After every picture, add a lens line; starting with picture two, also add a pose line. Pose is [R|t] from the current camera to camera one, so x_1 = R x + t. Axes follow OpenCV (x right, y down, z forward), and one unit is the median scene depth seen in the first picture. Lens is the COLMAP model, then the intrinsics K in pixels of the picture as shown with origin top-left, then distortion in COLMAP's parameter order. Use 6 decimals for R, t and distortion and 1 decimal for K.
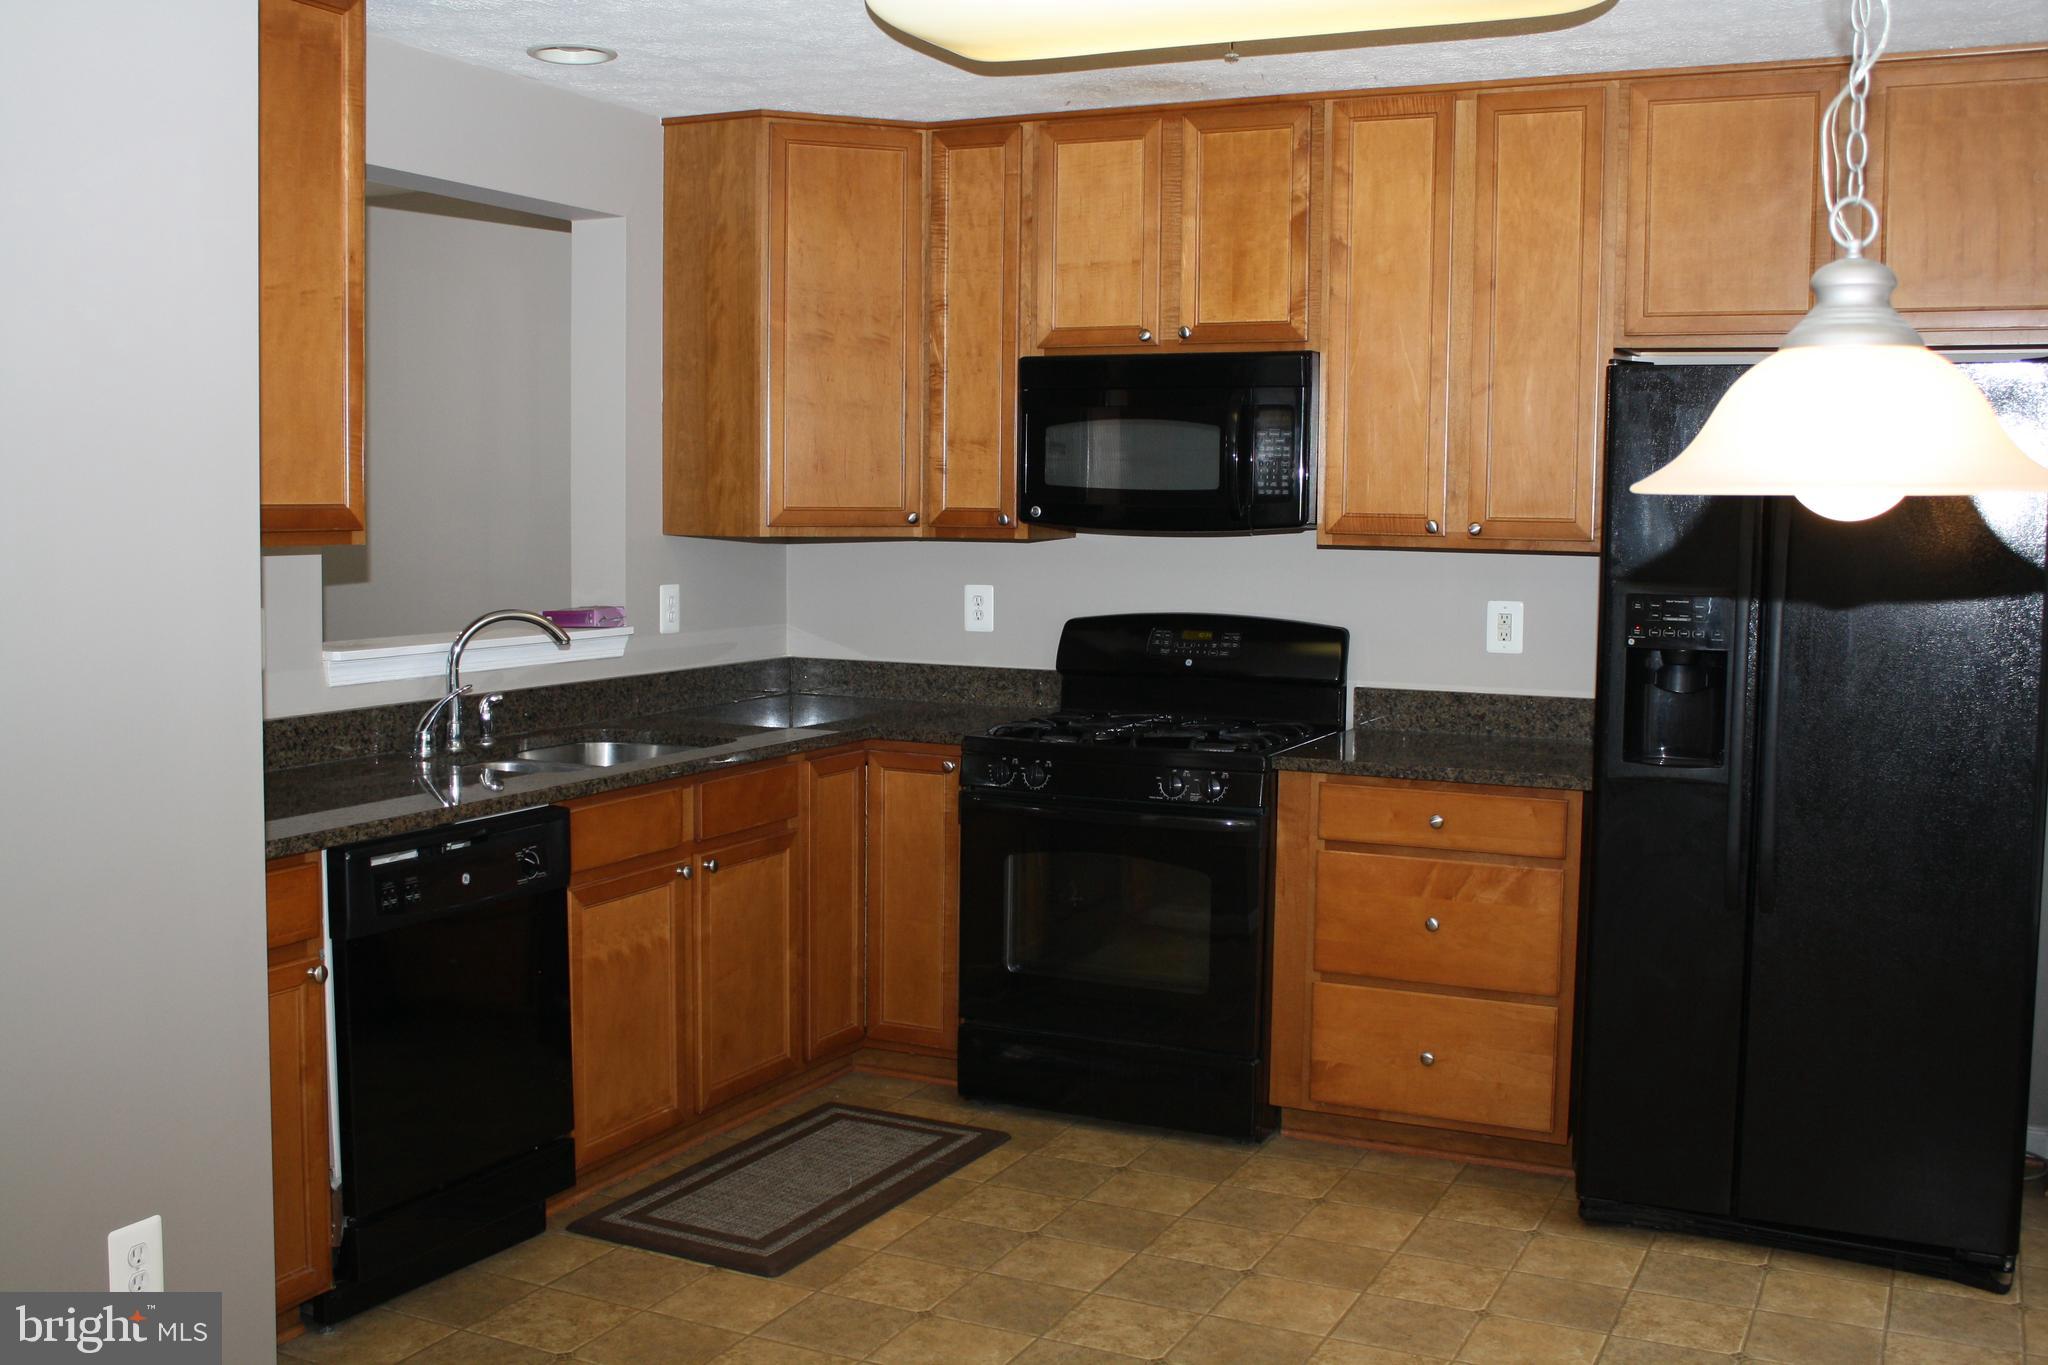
lens RADIAL K [[2090.7, 0, 1024.0], [0, 2090.7, 682.5], [0, 0, 1]] dist [-0.133829, 0.152406]
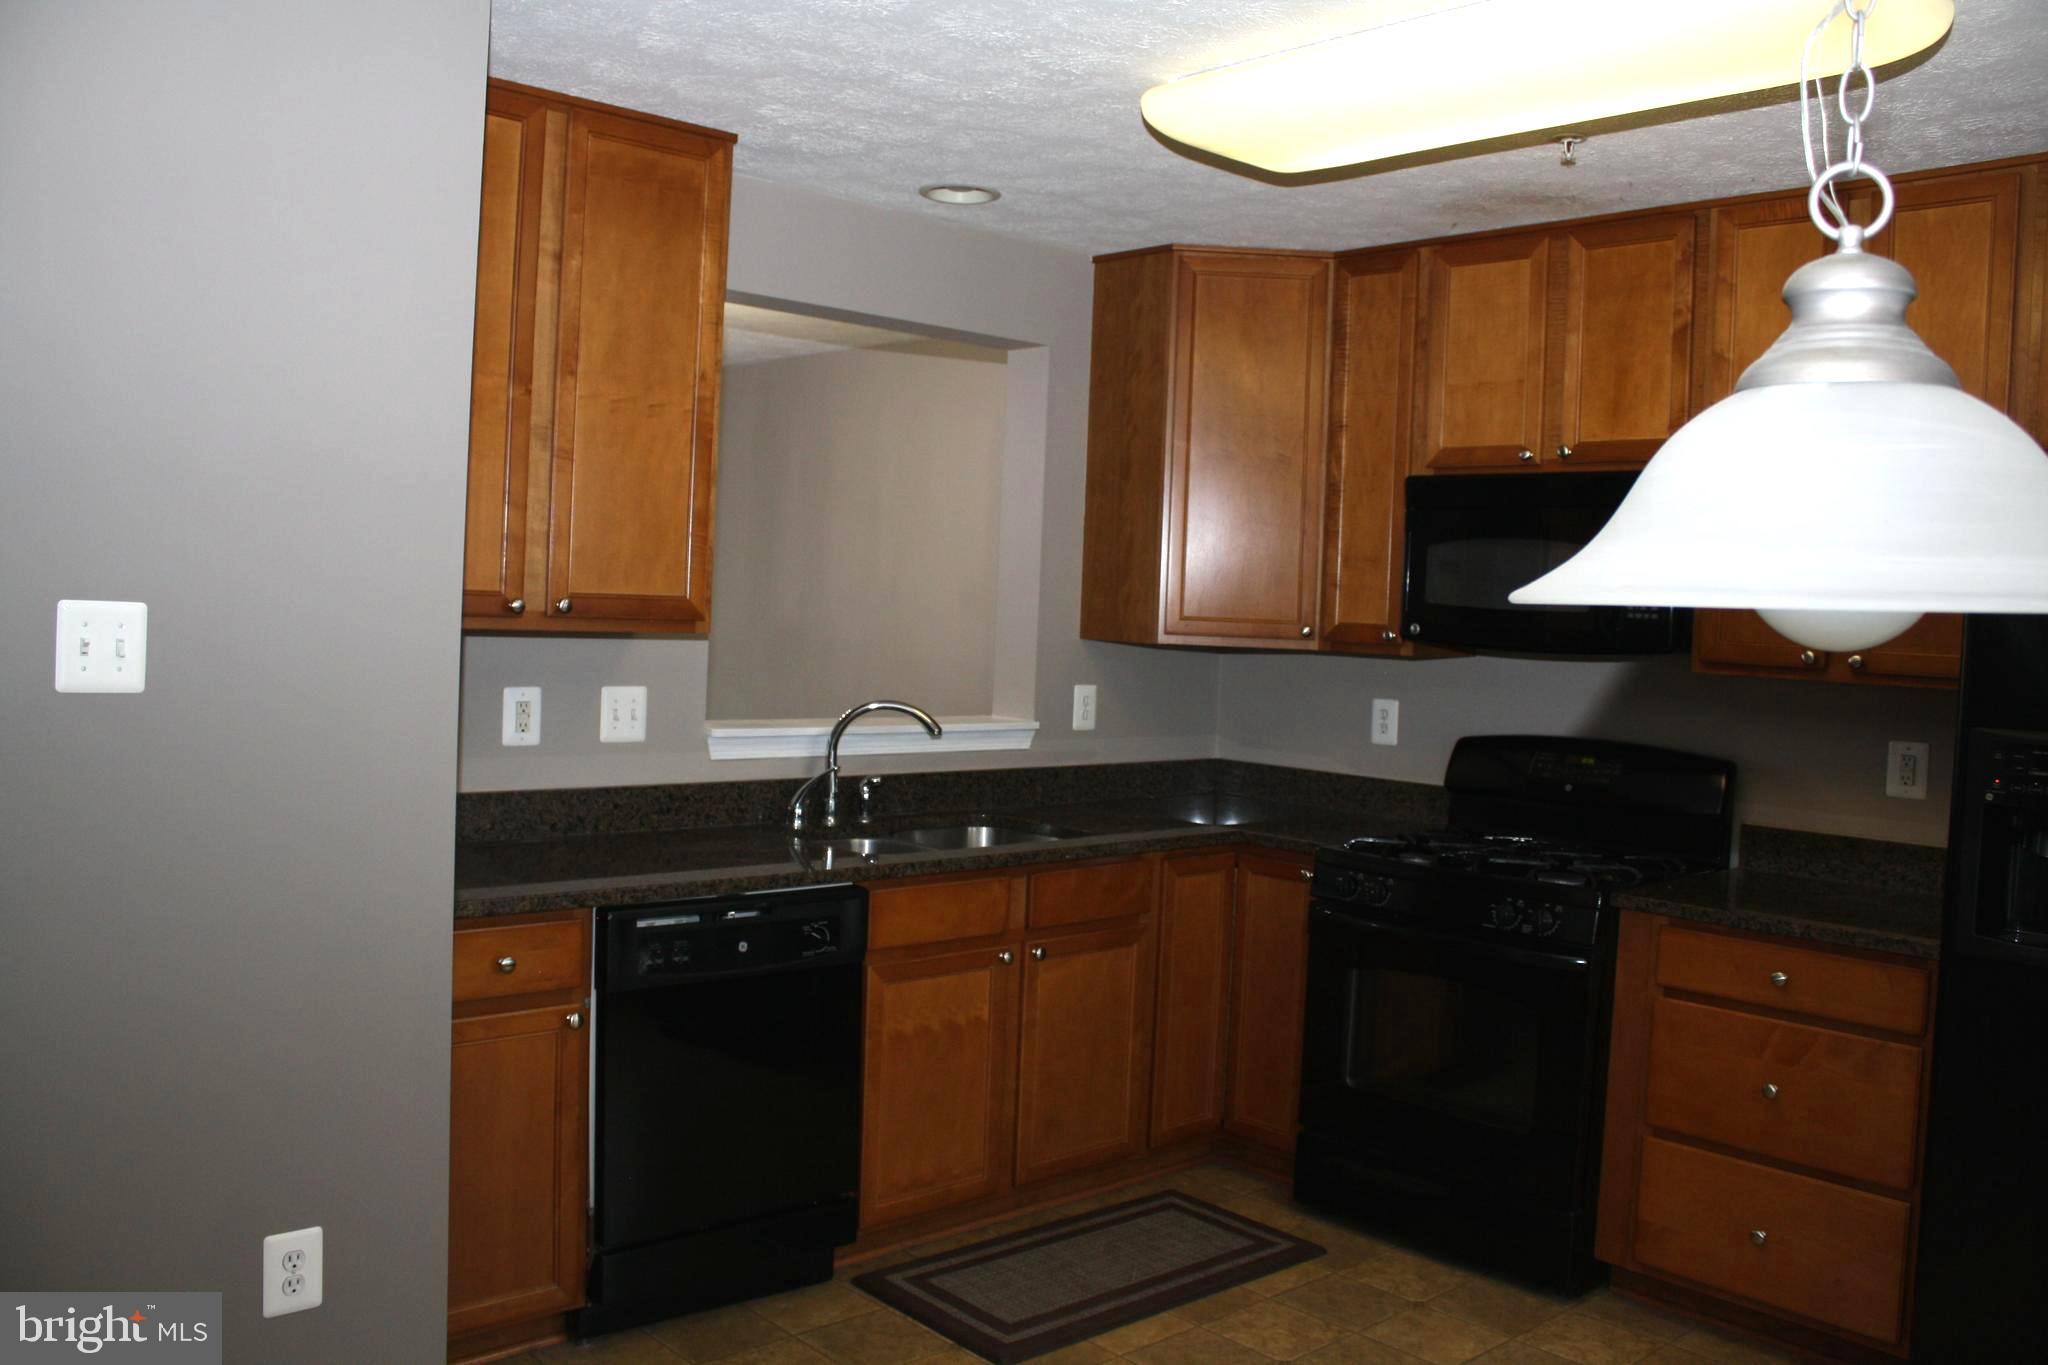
lens RADIAL K [[1742.4, 0, 1024.0], [0, 1742.4, 682.5], [0, 0, 1]] dist [-0.168165, 0.151223]
pose [[0.926008, 0.043707, -0.374965, 0.153307], [-0.062777, 0.997274, -0.038787, -0.012694], [0.372247, 0.059456, 0.926227, 0.170471]]
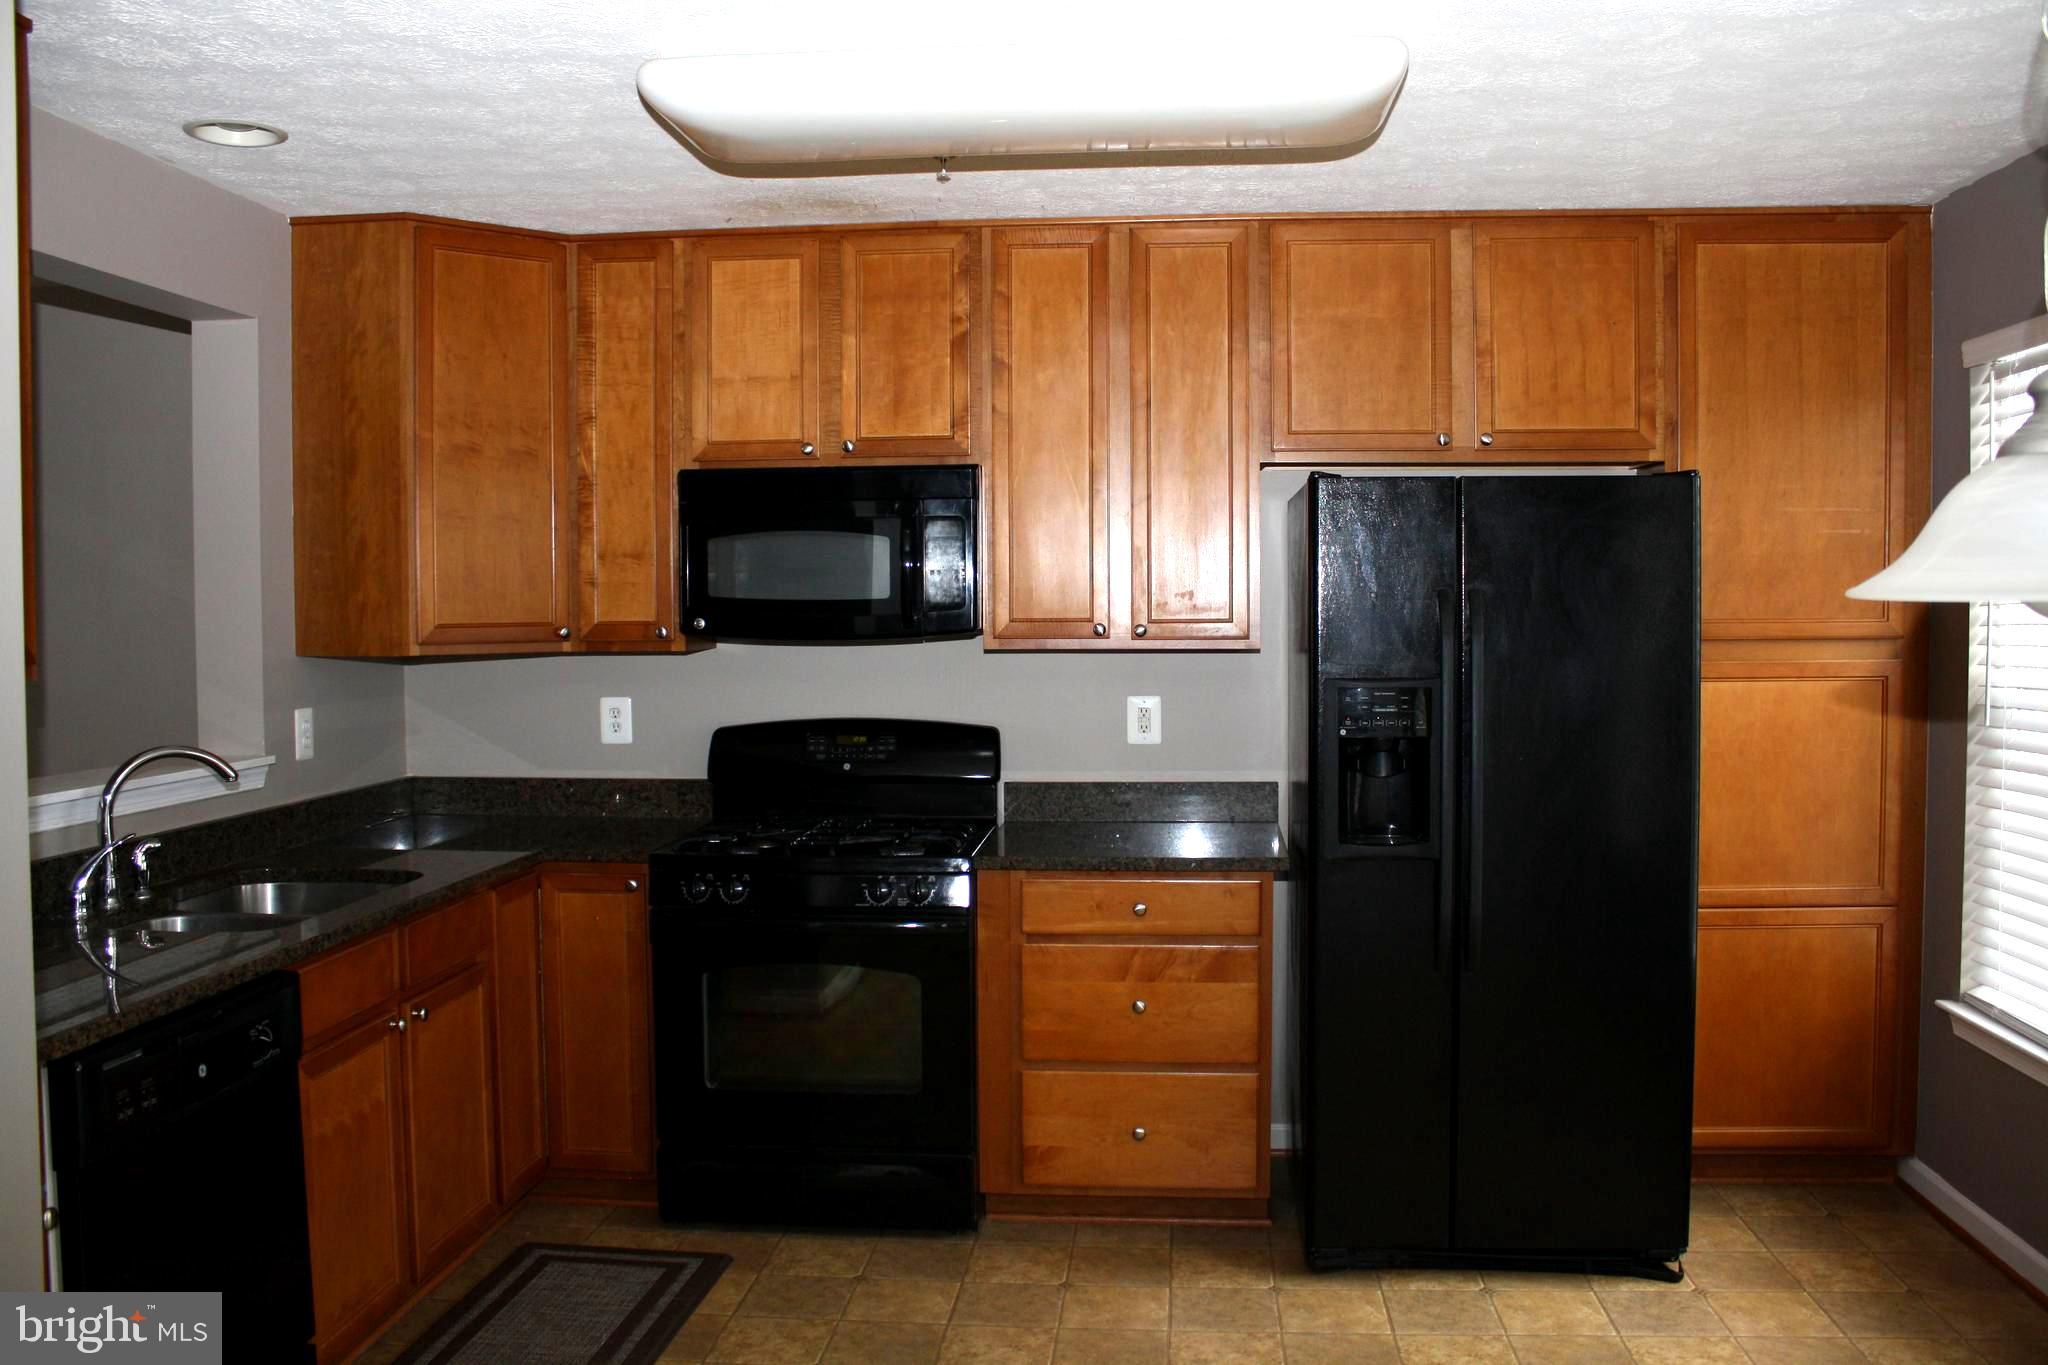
lens RADIAL K [[1742.4, 0, 1024.0], [0, 1742.4, 682.5], [0, 0, 1]] dist [-0.168165, 0.151223]
pose [[0.933318, -0.032373, 0.357589, -0.155896], [0.047345, 0.998327, -0.033192, -0.019883], [-0.355916, 0.047909, 0.933289, 0.181959]]
